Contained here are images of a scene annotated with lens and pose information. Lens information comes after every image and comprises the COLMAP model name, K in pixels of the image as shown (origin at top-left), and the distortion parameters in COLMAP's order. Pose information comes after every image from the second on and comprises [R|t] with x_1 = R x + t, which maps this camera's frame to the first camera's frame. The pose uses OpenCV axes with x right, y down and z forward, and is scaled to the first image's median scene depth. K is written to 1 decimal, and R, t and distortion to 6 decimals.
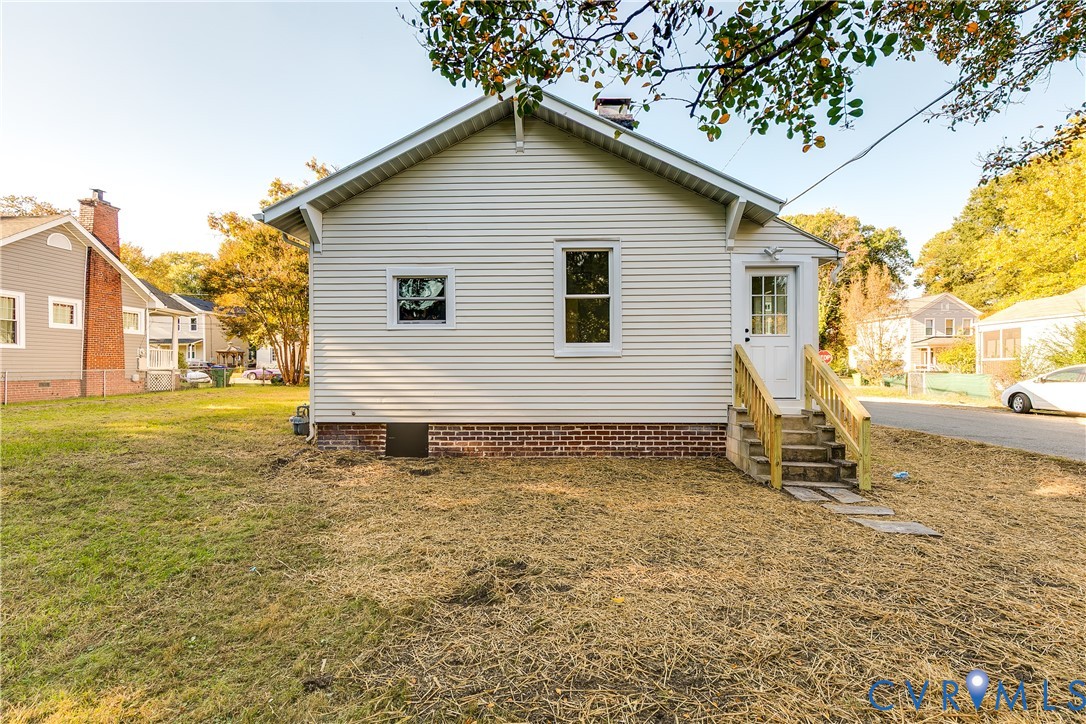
lens RADIAL K [[520.1, 0, 550.3], [0, 520.1, 357.0], [0, 0, 1]] dist [-0.002012, -0.000289]
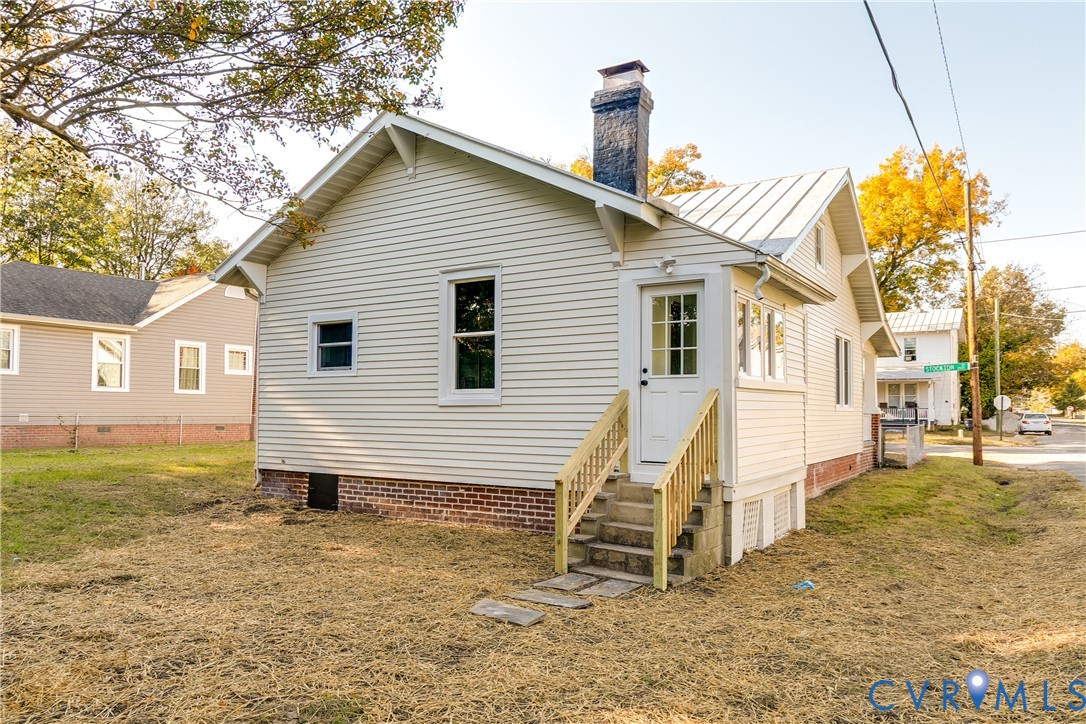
lens RADIAL K [[788.0, 0, 543.0], [0, 788.0, 362.0], [0, 0, 1]] dist [-0.060598, -0.000531]
pose [[0.856492, -0.026444, -0.515482, 0.832336], [0.002506, 0.998888, -0.047079, -0.010520], [0.516154, 0.039031, 0.855606, -0.039765]]
